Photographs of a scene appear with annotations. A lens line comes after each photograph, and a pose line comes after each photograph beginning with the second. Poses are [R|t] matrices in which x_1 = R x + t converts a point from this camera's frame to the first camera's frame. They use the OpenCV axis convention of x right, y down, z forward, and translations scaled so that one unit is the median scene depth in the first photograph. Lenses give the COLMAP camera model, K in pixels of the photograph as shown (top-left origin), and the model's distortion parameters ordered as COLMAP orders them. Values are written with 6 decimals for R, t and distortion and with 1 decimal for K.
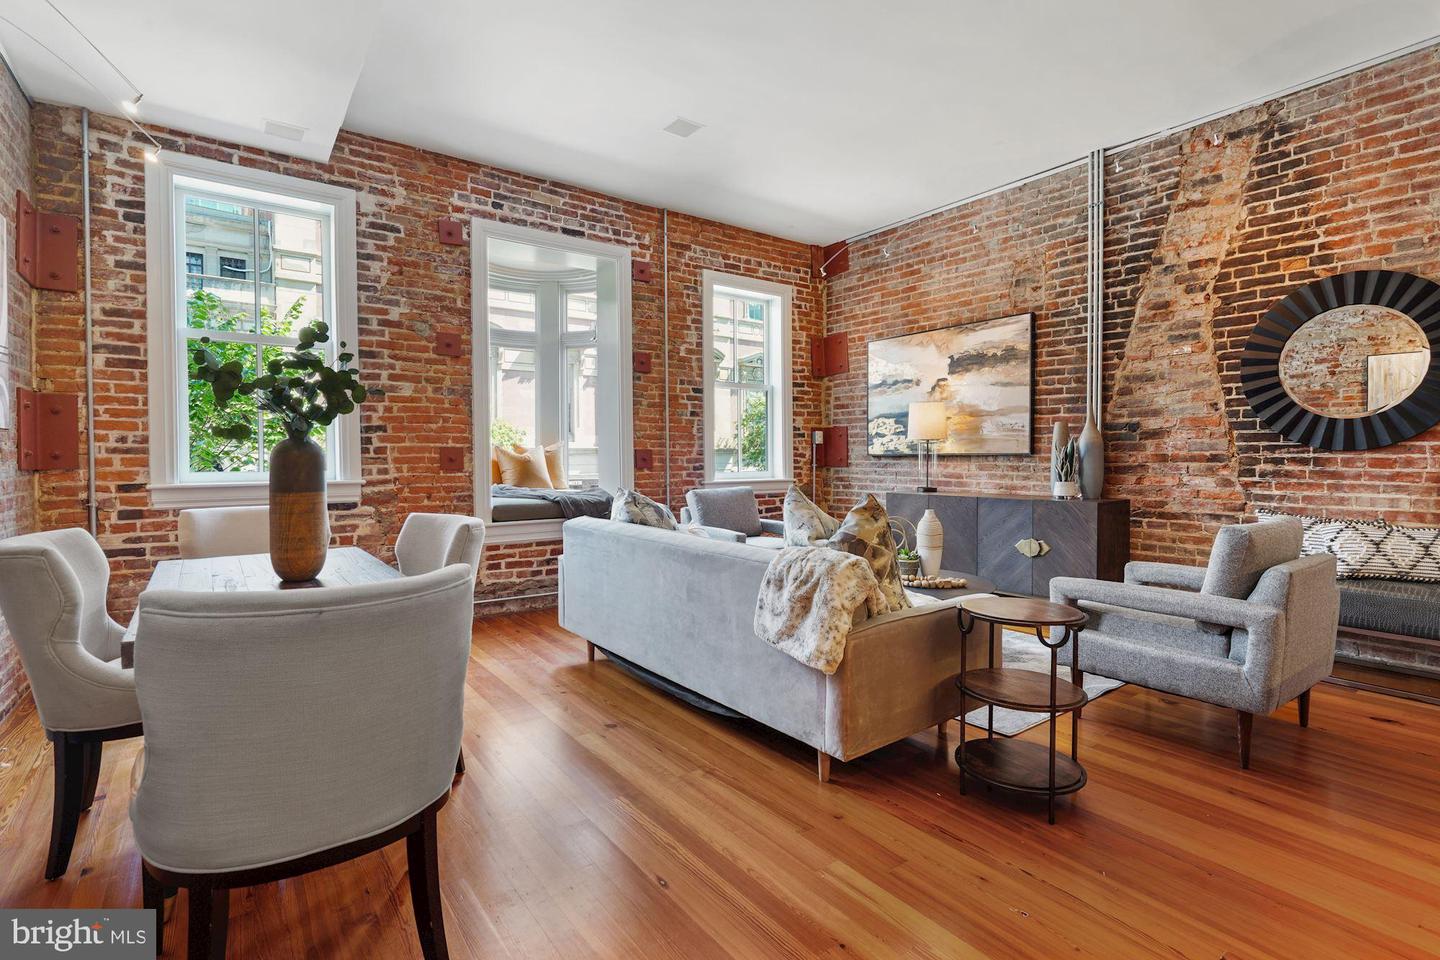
lens RADIAL K [[680.6, 0, 721.4], [0, 680.6, 469.2], [0, 0, 1]] dist [0.000323, -0.000098]
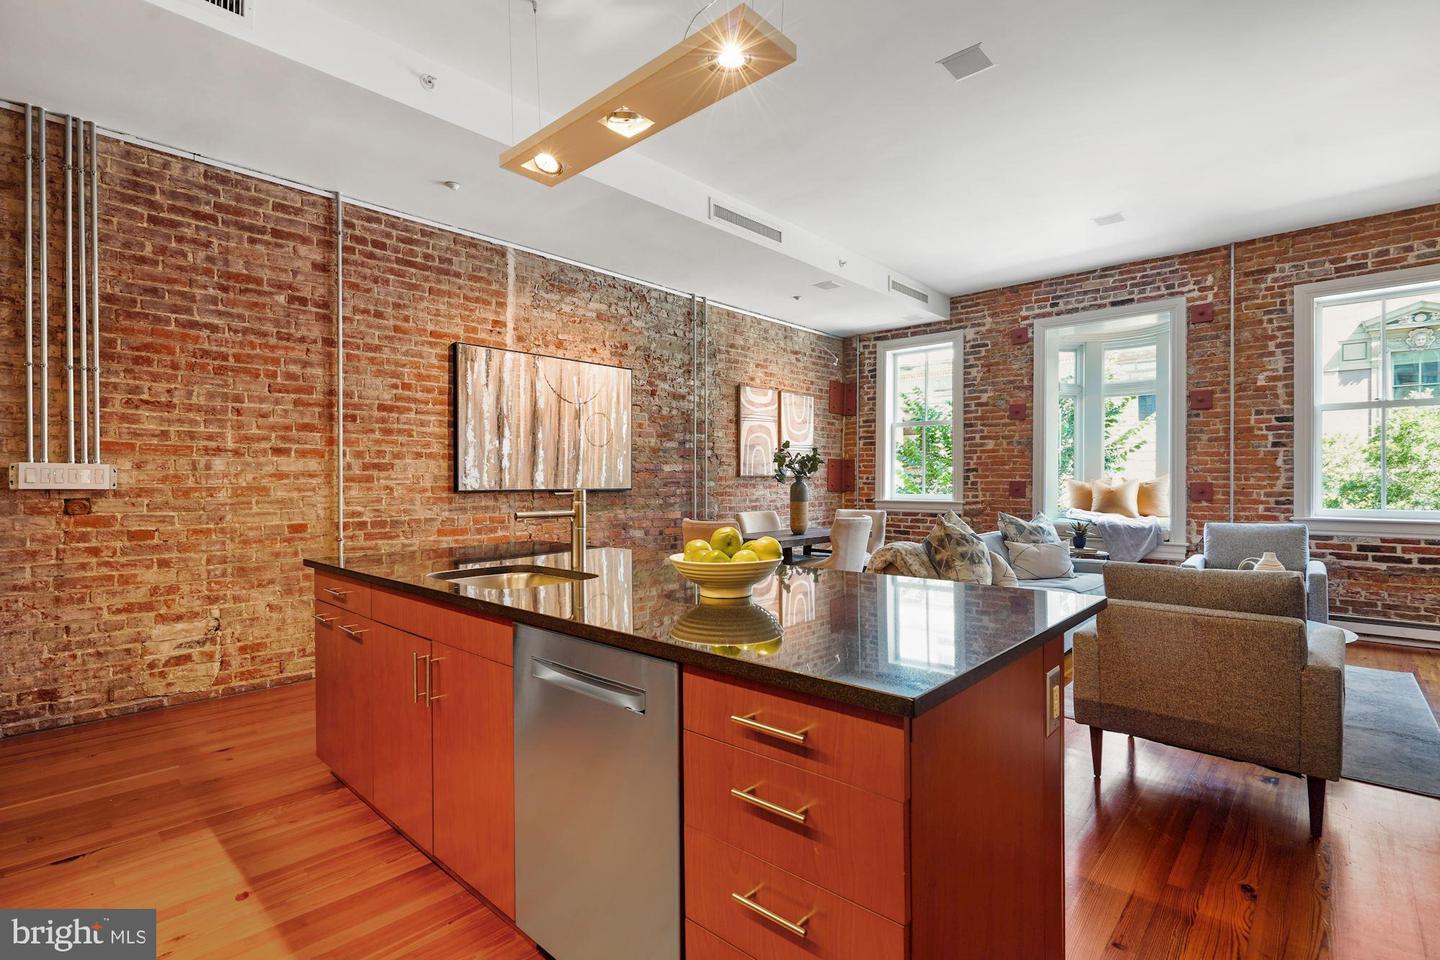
lens RADIAL K [[672.9, 0, 712.7], [0, 672.9, 481.3], [0, 0, 1]] dist [0.001053, -0.001214]
pose [[0.181917, 0.002794, -0.983310, 0.970605], [-0.021134, 0.999776, -0.001069, -0.017644], [0.983087, 0.020976, 0.181935, 0.092489]]
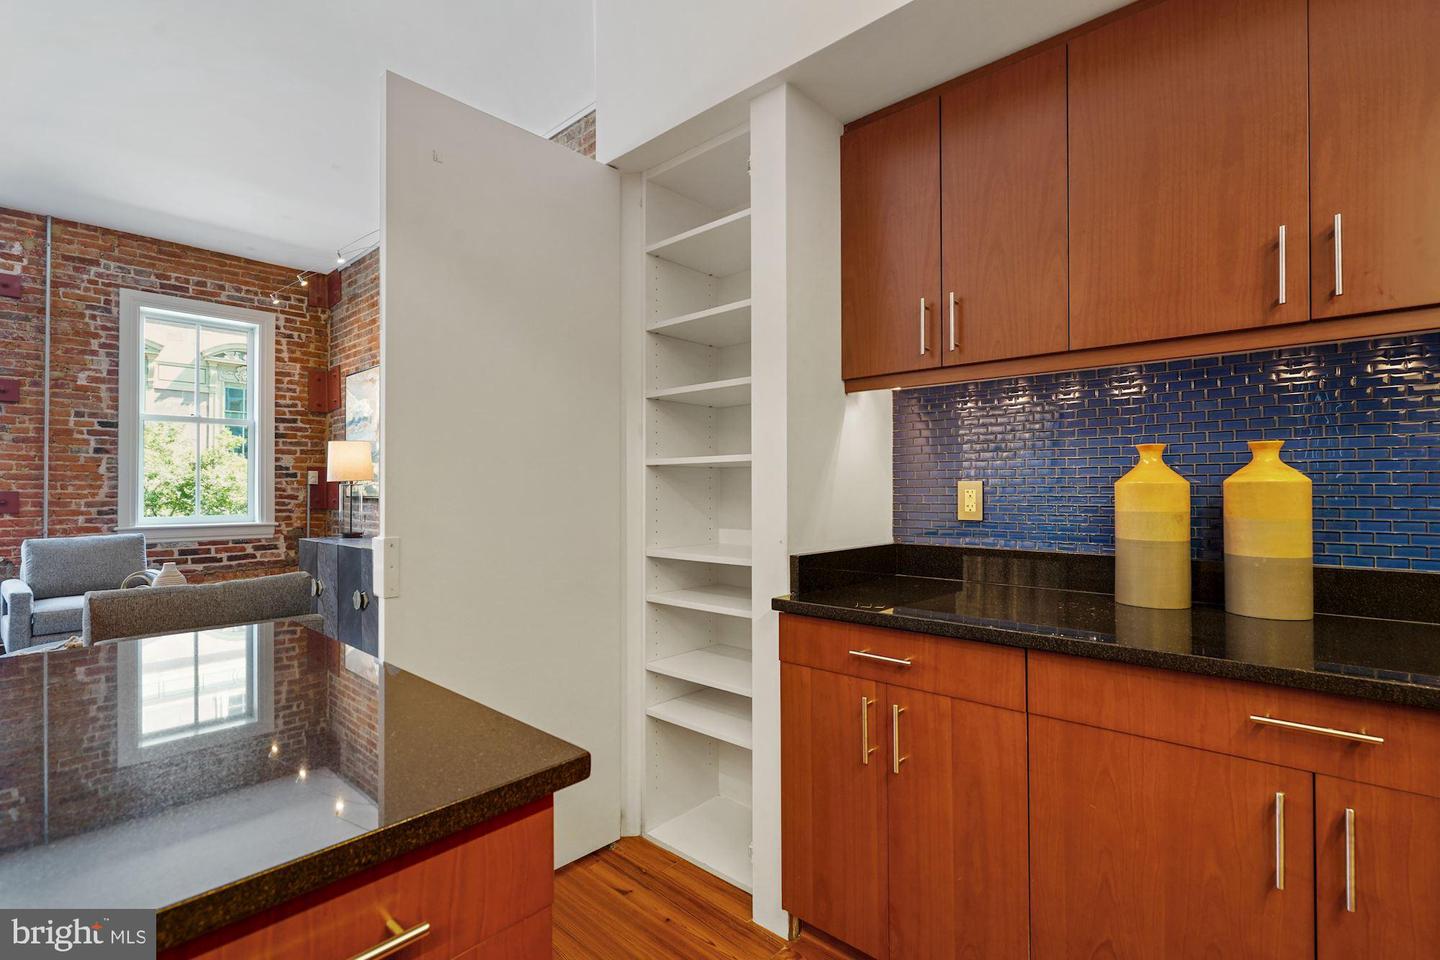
lens RADIAL K [[659.9, 0, 716.7], [0, 659.9, 483.0], [0, 0, 1]] dist [-0.001050, -0.000610]
pose [[0.981672, 0.002864, 0.190556, 0.769013], [0.003383, 0.999468, -0.032450, -0.012640], [-0.190547, 0.032500, 0.981140, 0.023422]]
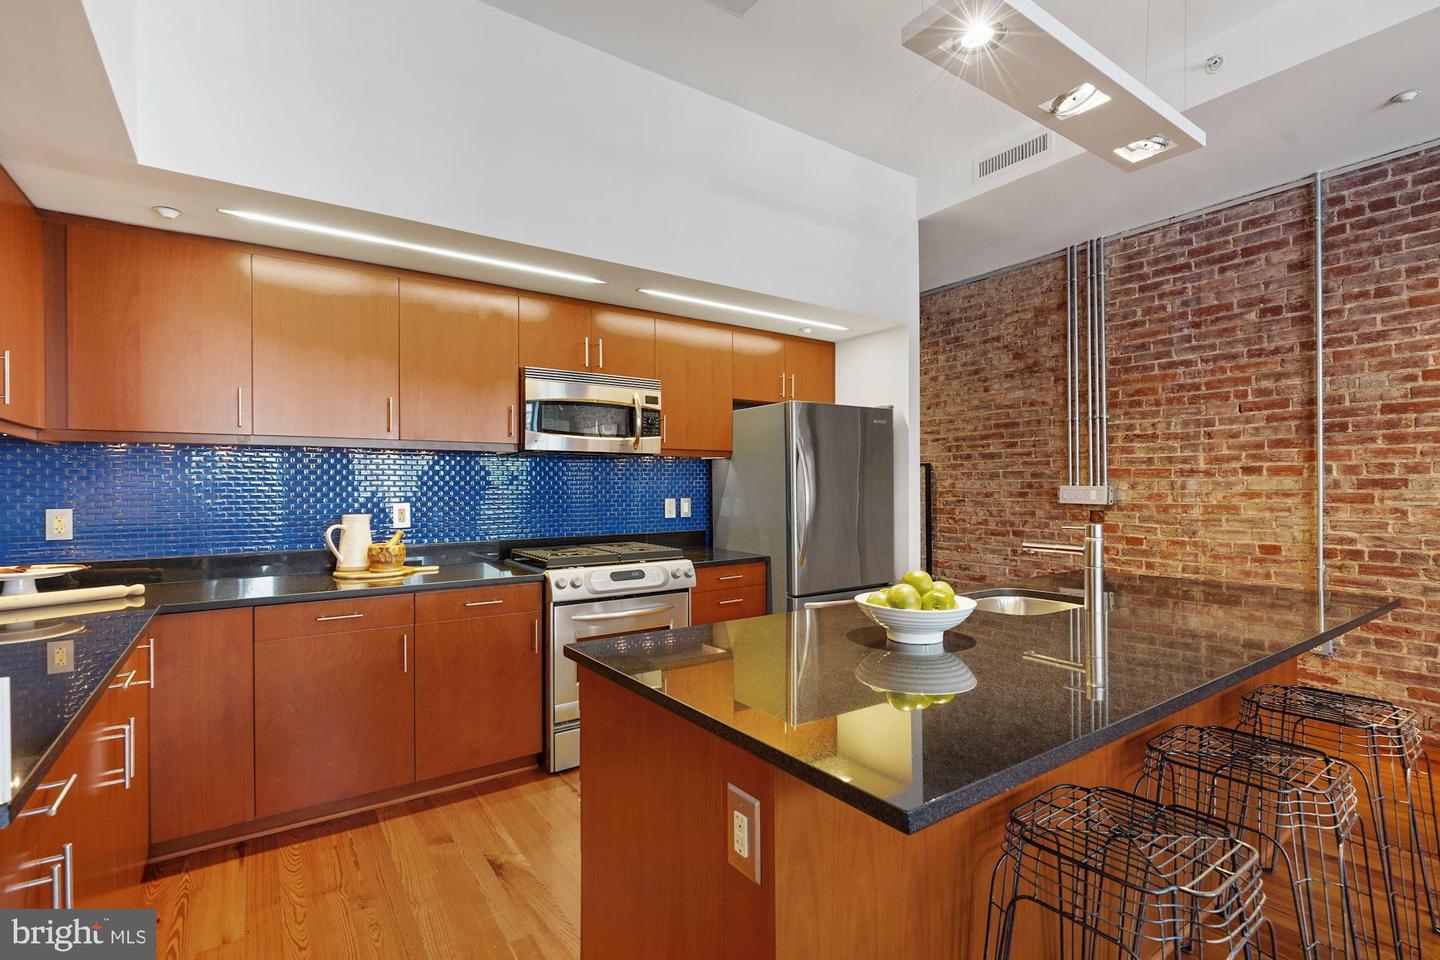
lens RADIAL K [[665.7, 0, 716.2], [0, 665.7, 488.1], [0, 0, 1]] dist [0.000266, 0.000113]
pose [[-0.999549, 0.007457, 0.029075, 0.671192], [0.008210, 0.999631, 0.025890, -0.050696], [-0.028871, 0.026117, -0.999242, 0.580761]]
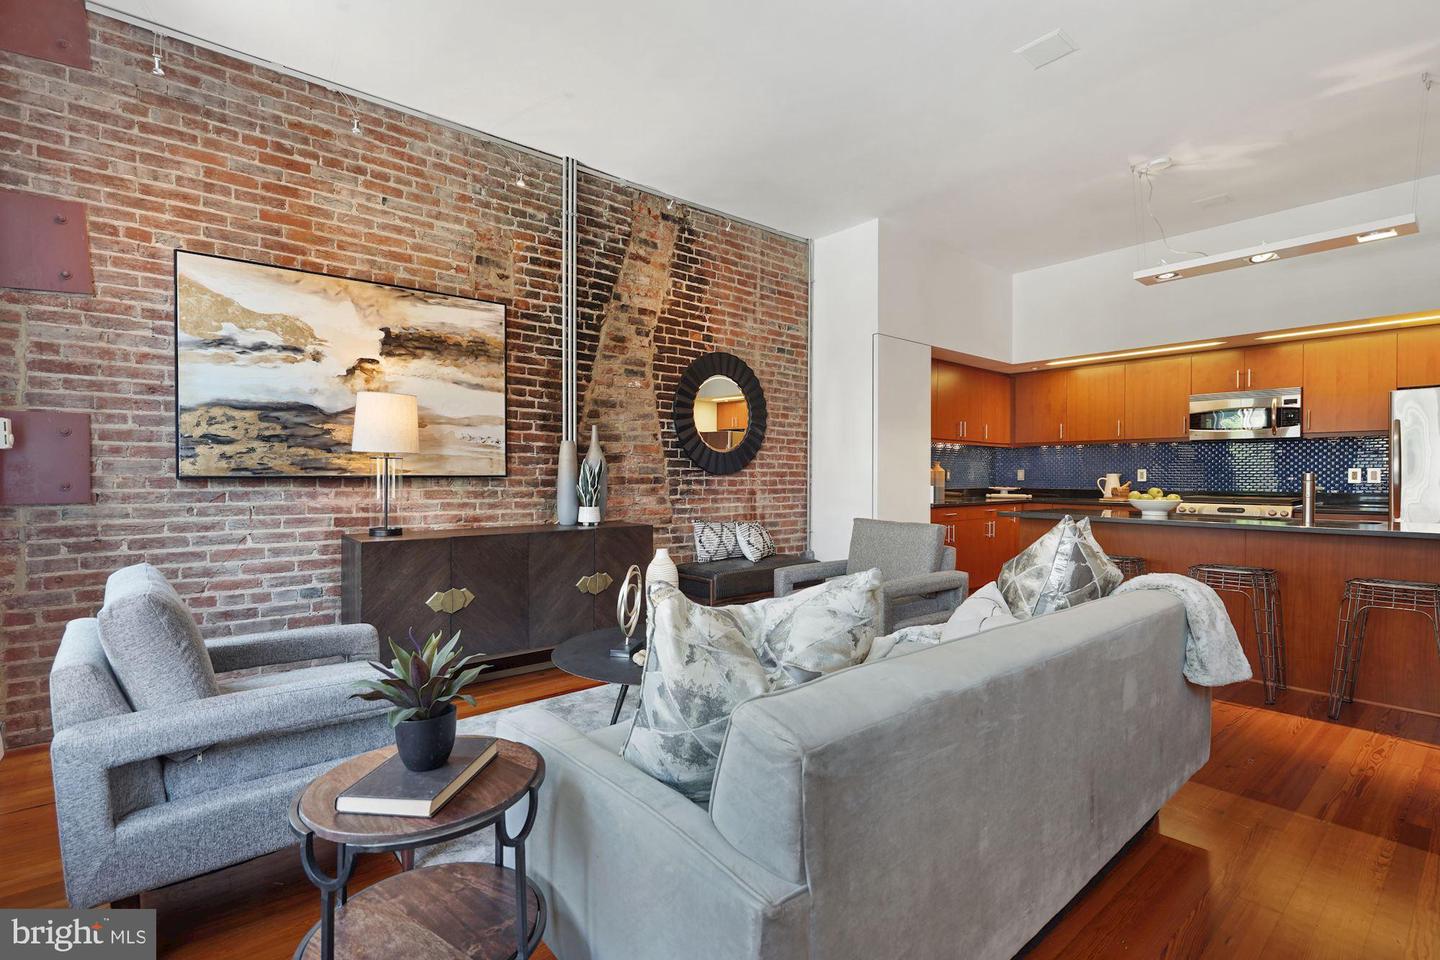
lens RADIAL K [[665.4, 0, 714.4], [0, 665.4, 480.0], [0, 0, 1]] dist [-0.001385, 0.000531]
pose [[-0.050923, -0.003830, 0.998695, -0.411171], [0.019407, 0.999800, 0.004824, -0.019165], [-0.998514, 0.019627, -0.050838, 0.899052]]
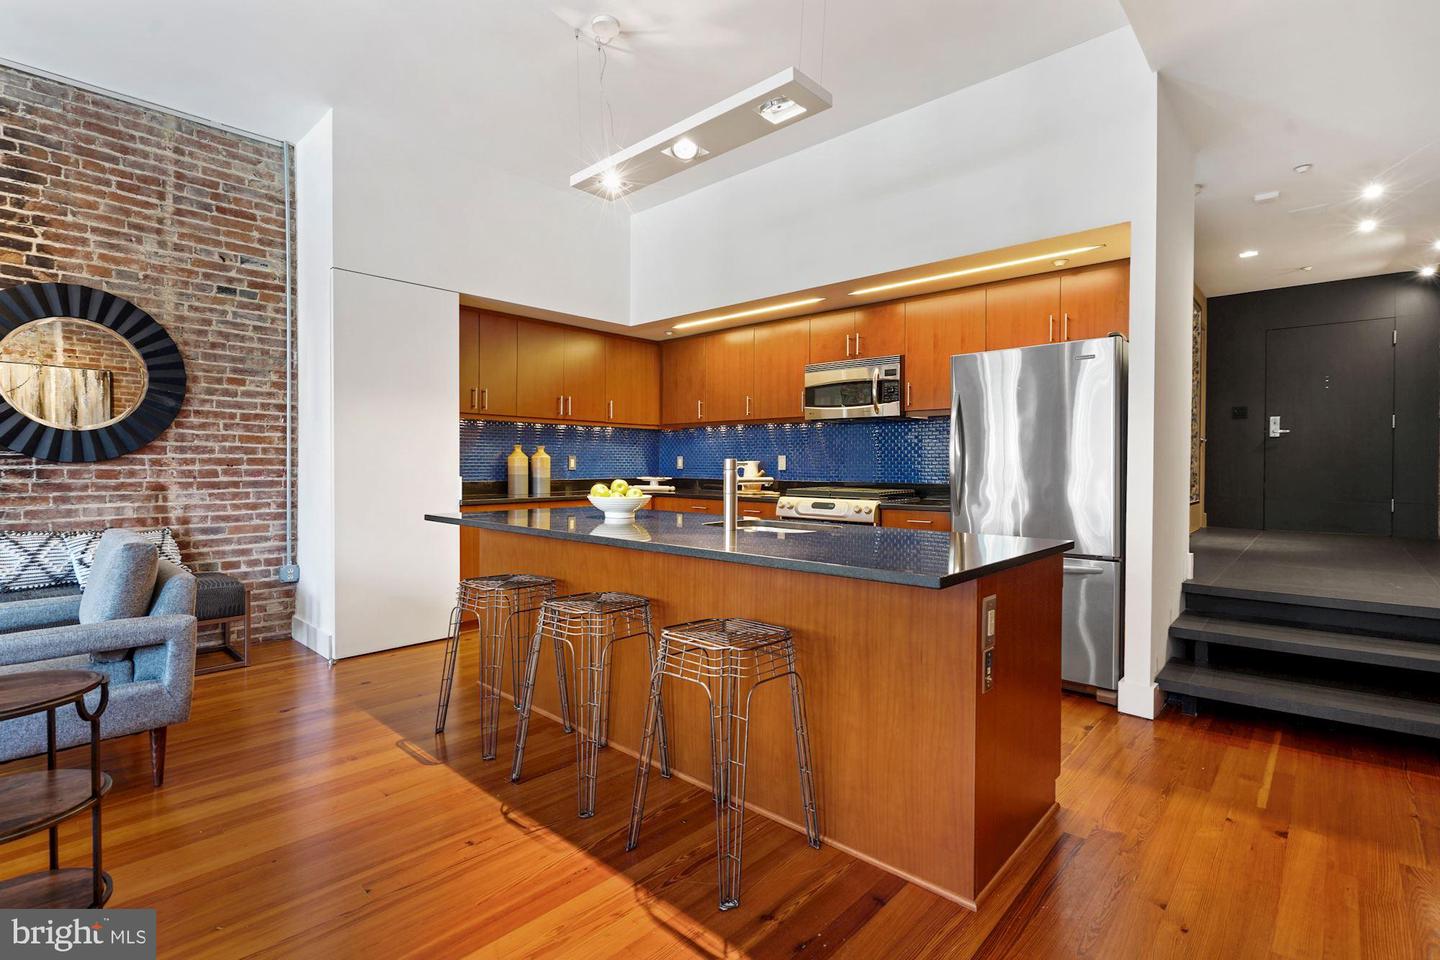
lens RADIAL K [[675.9, 0, 714.3], [0, 675.9, 471.0], [0, 0, 1]] dist [0.000502, 0.000712]
pose [[-0.180812, -0.008646, 0.983480, -0.188760], [0.019574, 0.999732, 0.012387, -0.007056], [-0.983323, 0.021490, -0.180594, 0.211788]]
